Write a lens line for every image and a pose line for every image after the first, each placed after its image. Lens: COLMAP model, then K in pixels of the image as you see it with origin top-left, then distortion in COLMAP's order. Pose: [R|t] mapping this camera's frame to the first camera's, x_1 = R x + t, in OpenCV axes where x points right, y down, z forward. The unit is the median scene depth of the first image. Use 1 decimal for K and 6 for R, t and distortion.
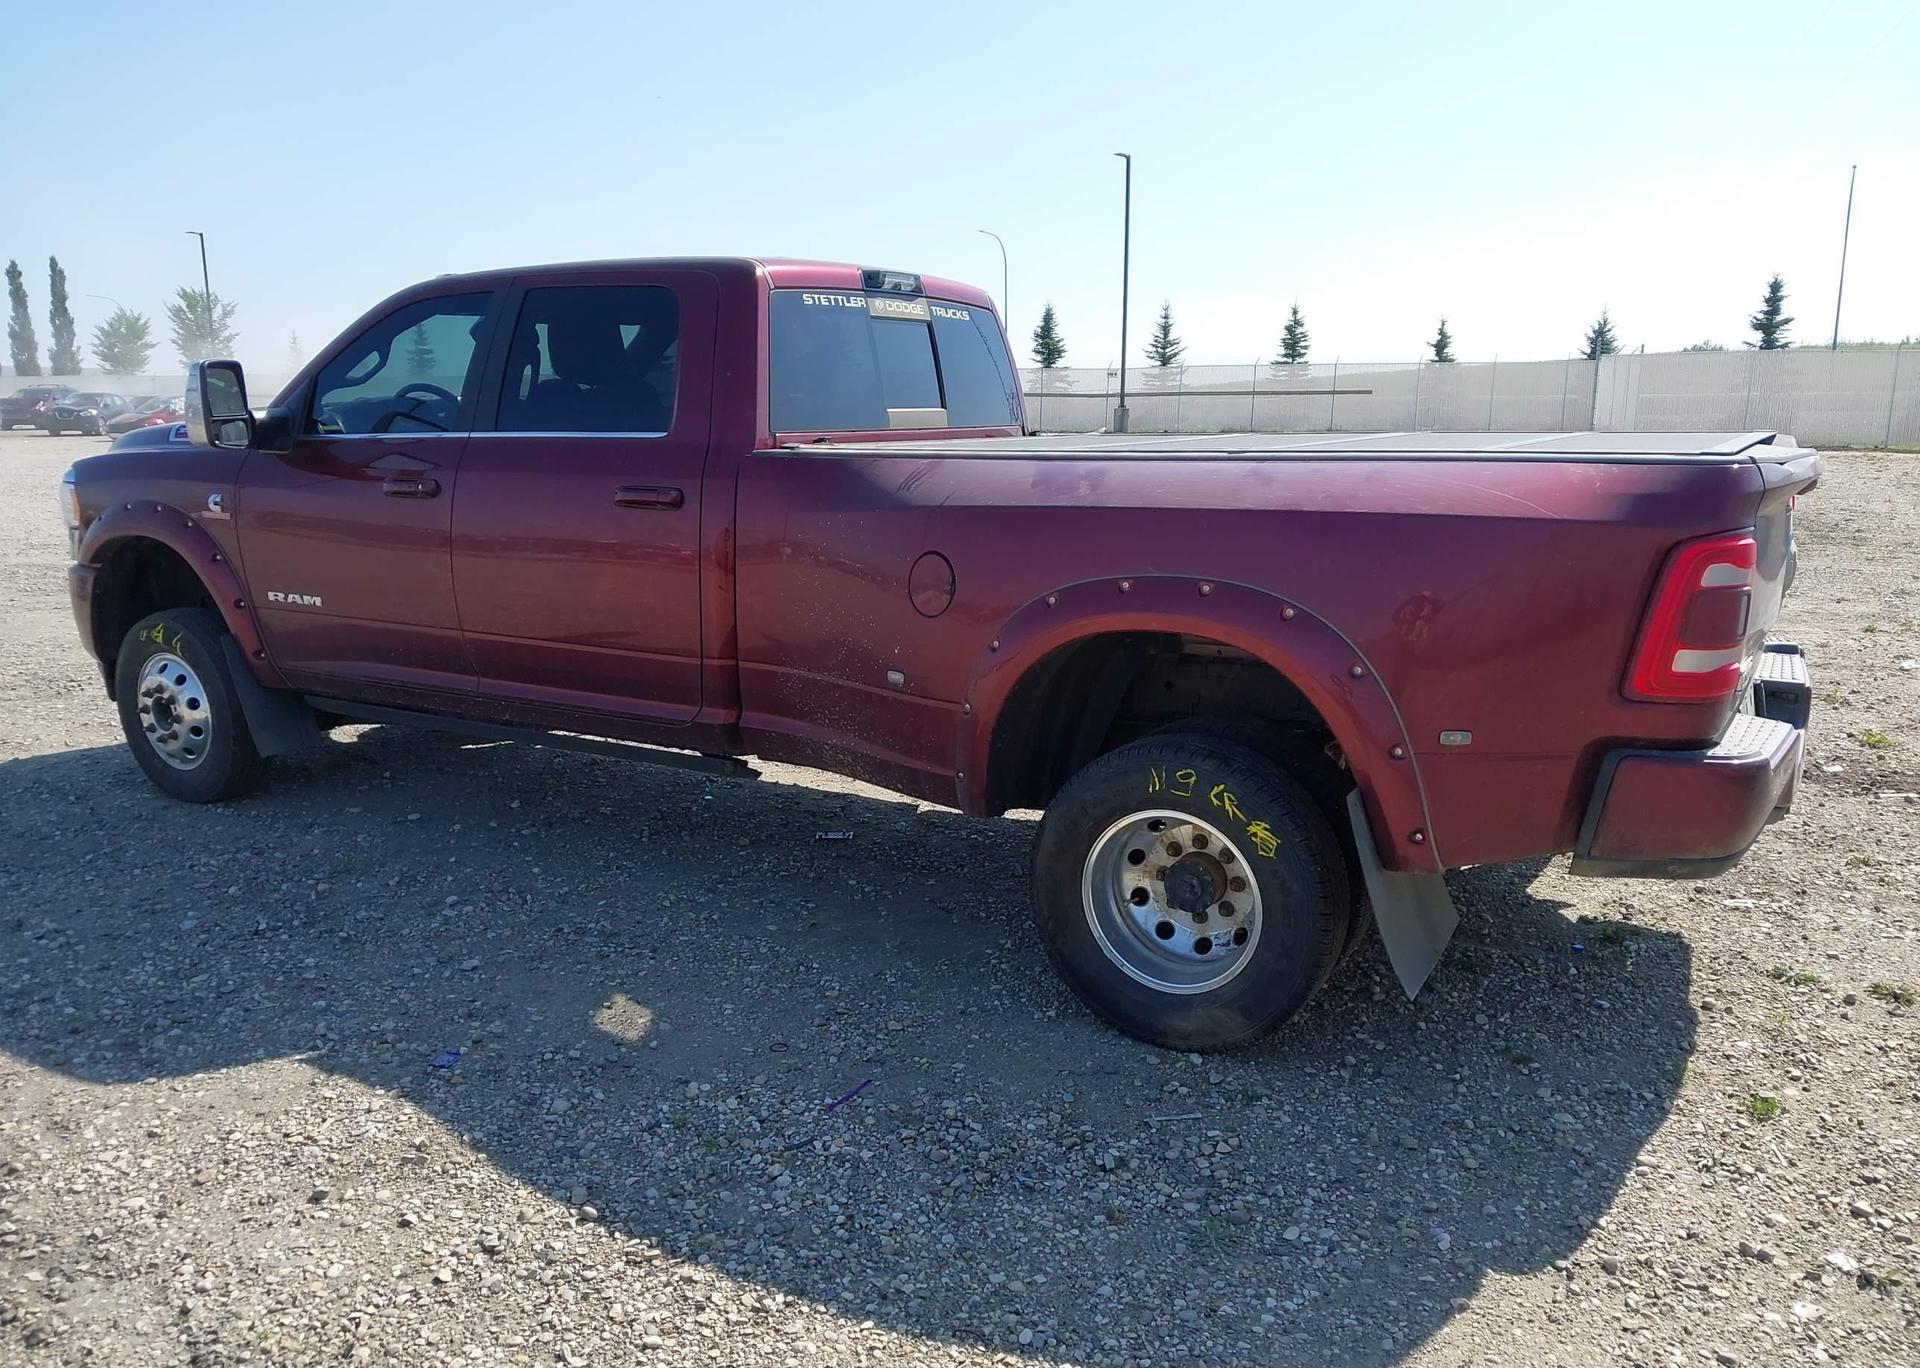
lens RADIAL K [[1481.4, 0, 968.9], [0, 1481.4, 749.1], [0, 0, 1]] dist [0.036662, -0.038443]
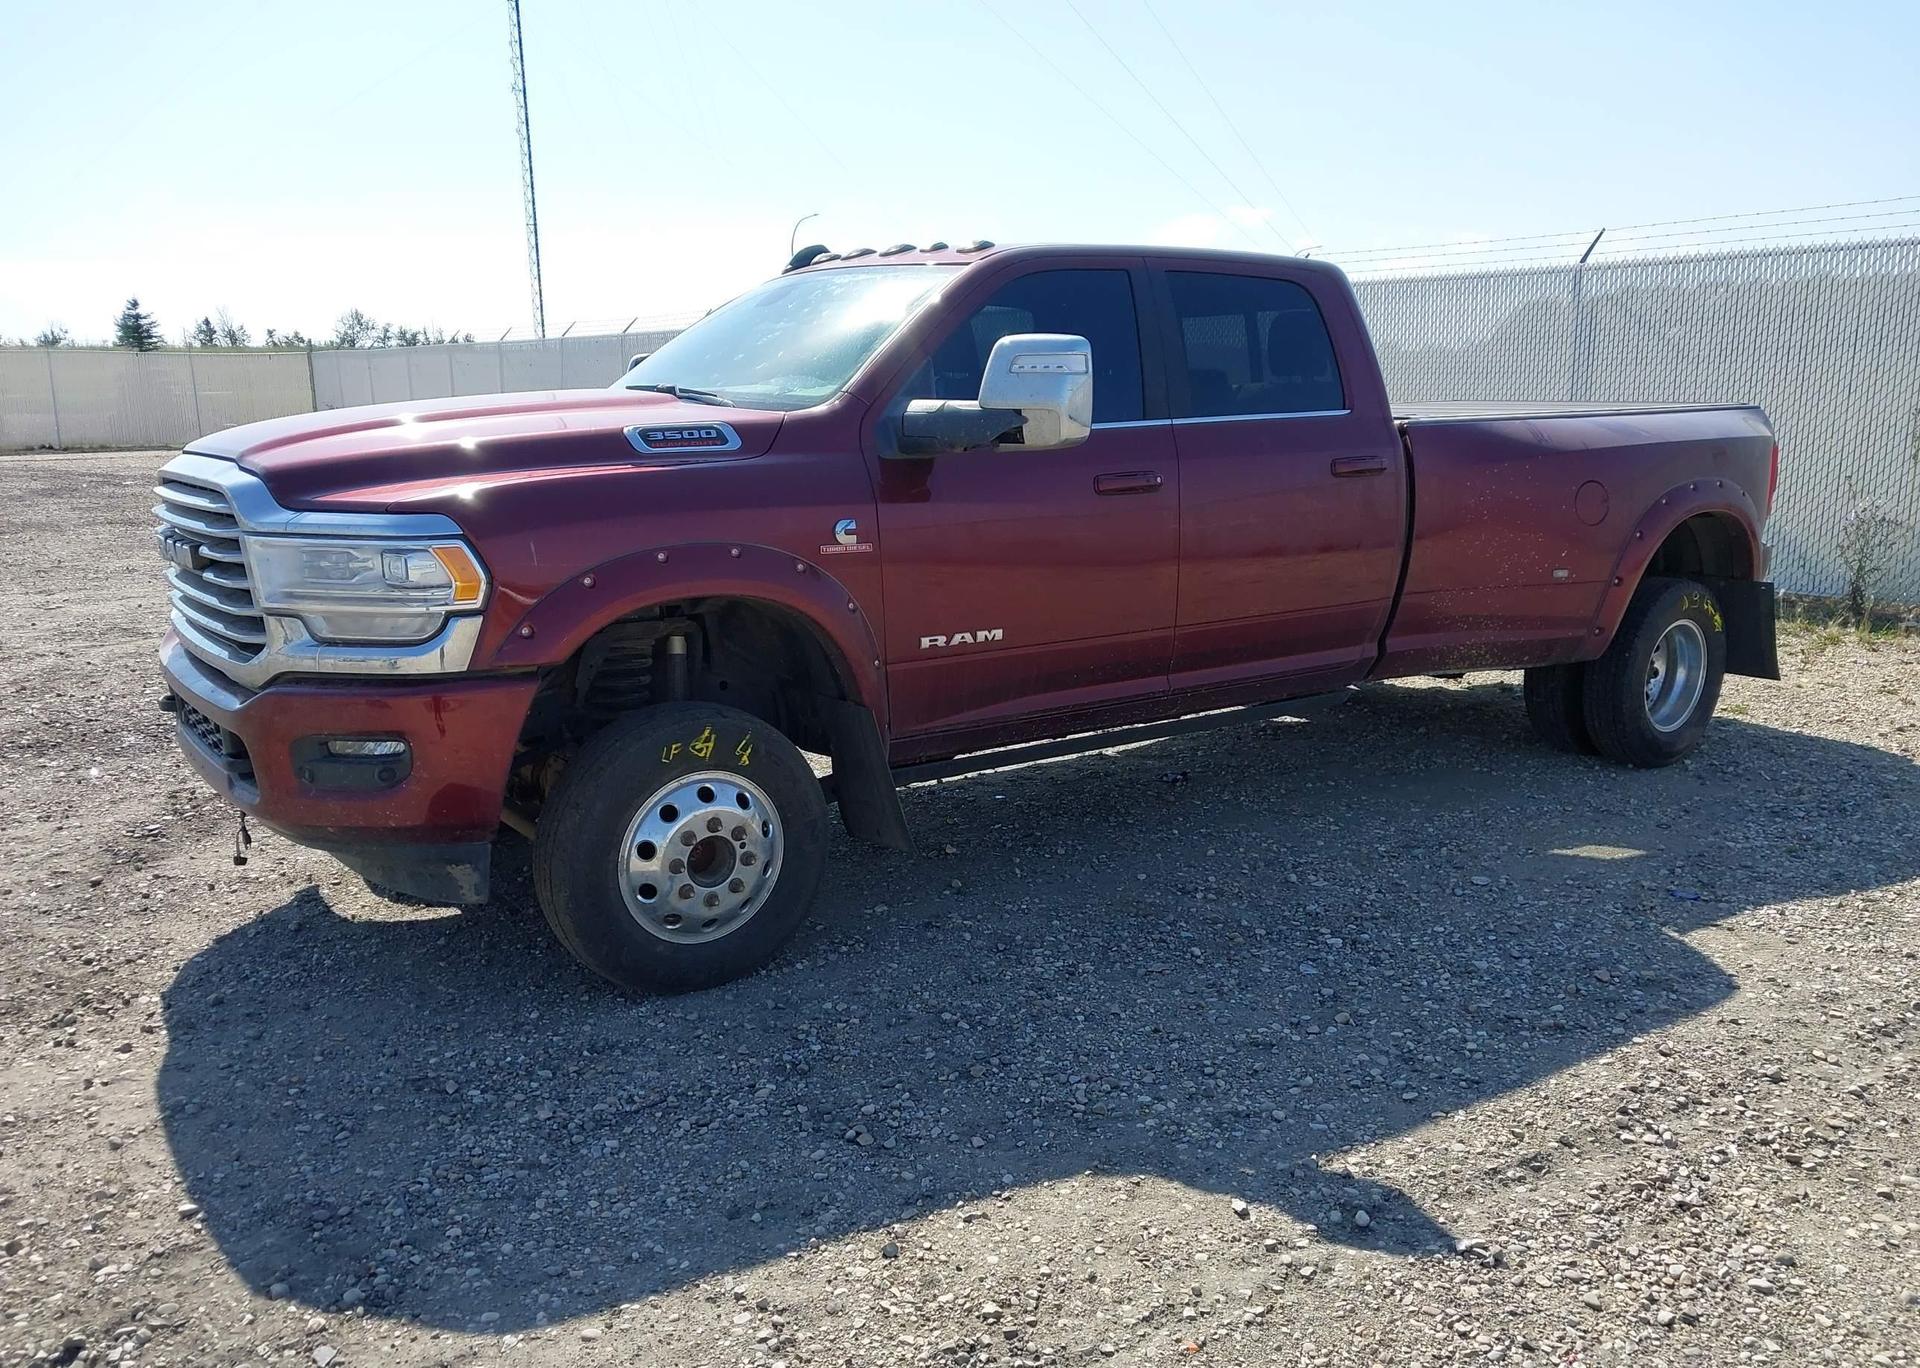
lens RADIAL K [[1481.4, 0, 968.9], [0, 1481.4, 749.1], [0, 0, 1]] dist [0.036662, -0.038443]
pose [[0.402415, -0.212577, 0.890434, -1.086933], [0.214579, 0.967472, 0.133993, -0.138430], [-0.889954, 0.137148, 0.434940, 0.609795]]
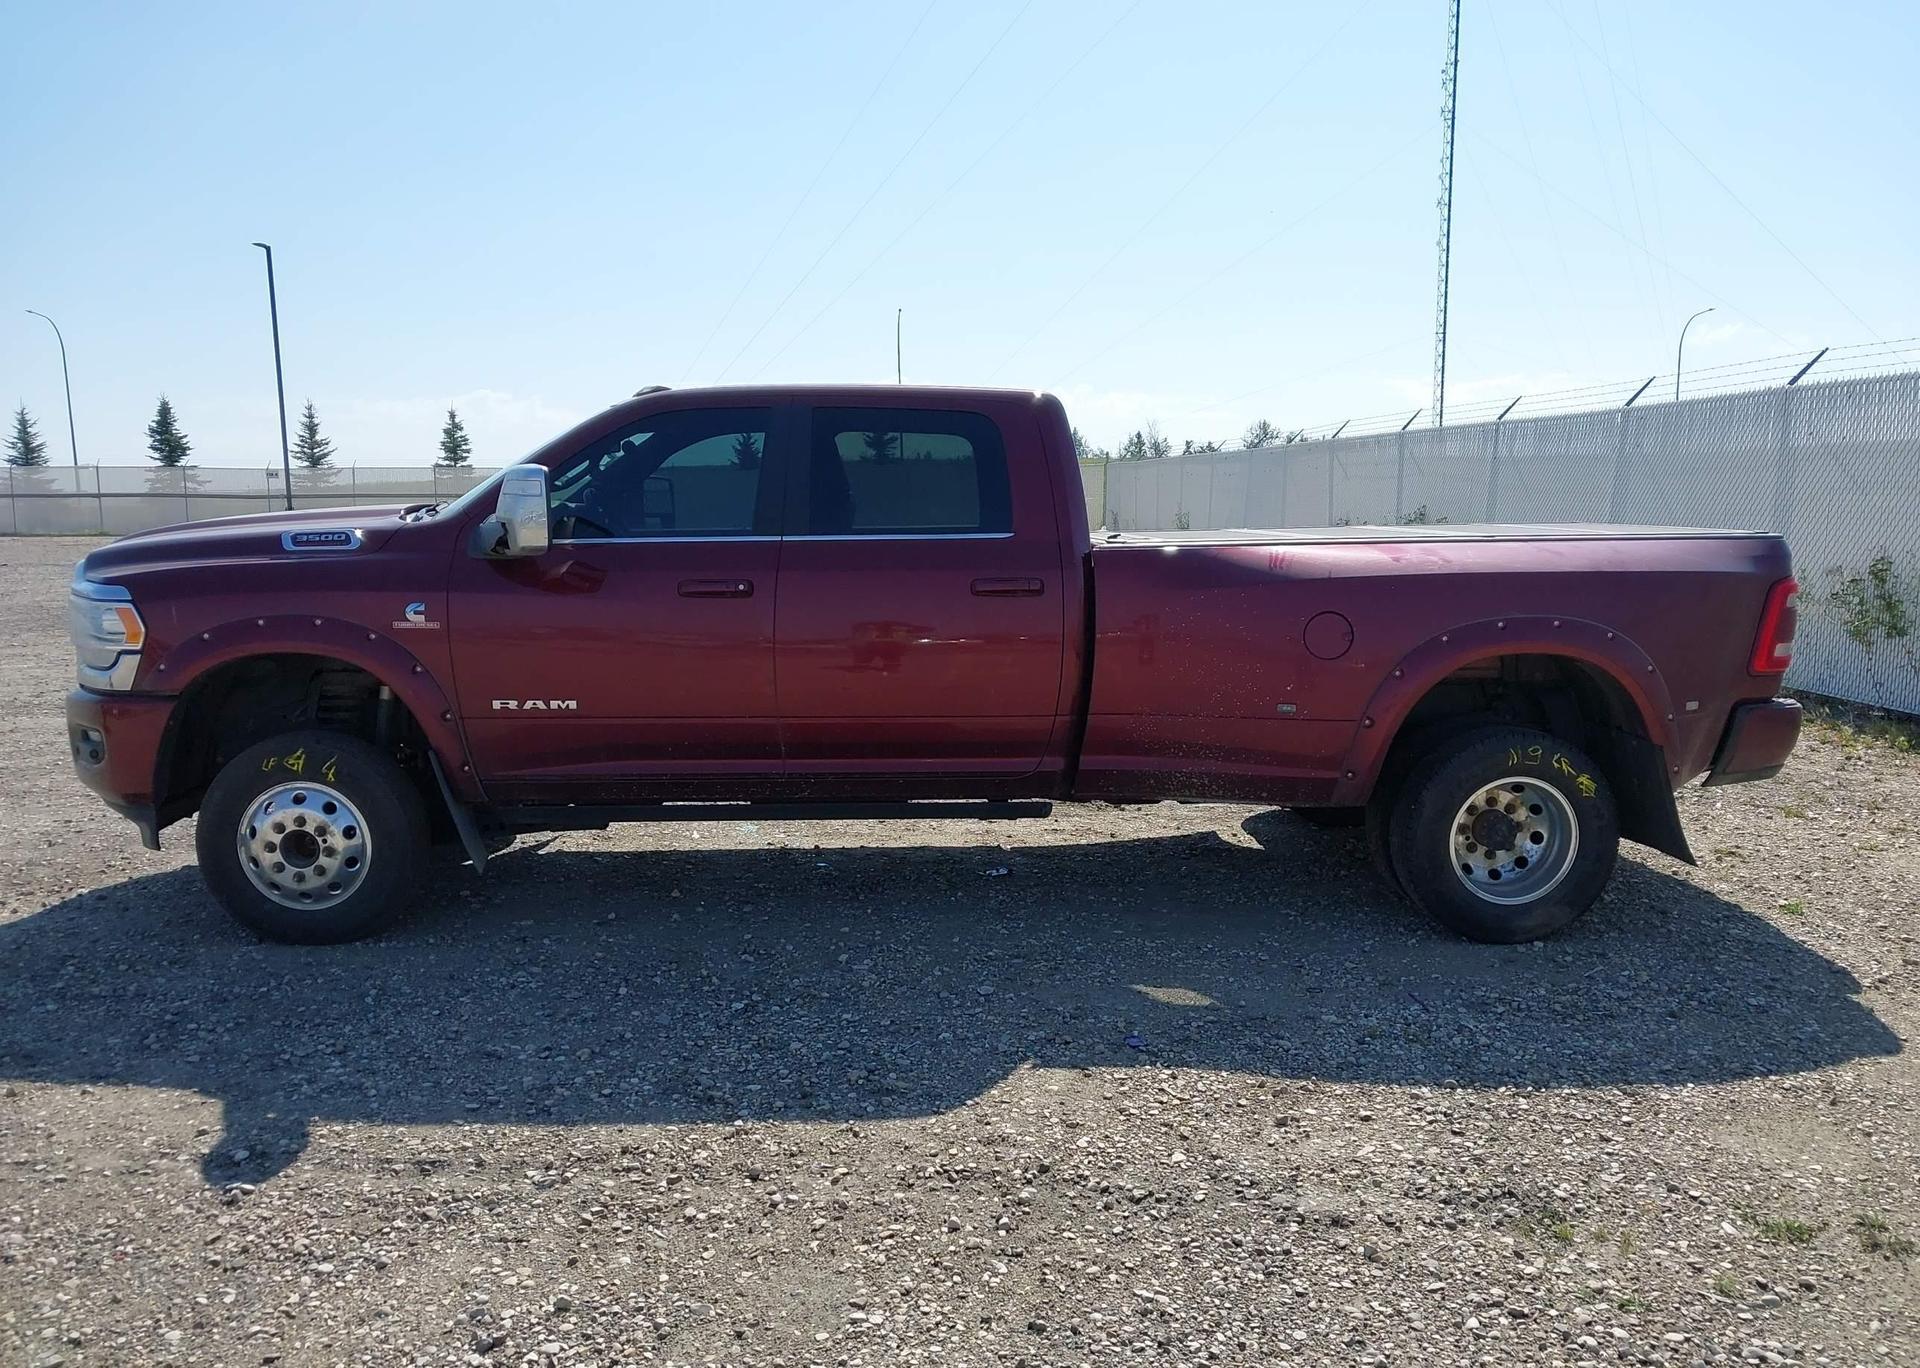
lens RADIAL K [[1481.4, 0, 968.9], [0, 1481.4, 749.1], [0, 0, 1]] dist [0.036662, -0.038443]
pose [[0.838664, -0.089369, 0.537266, -0.687897], [0.125023, 0.991694, -0.030200, -0.005890], [-0.530105, 0.092498, 0.842872, 0.019913]]
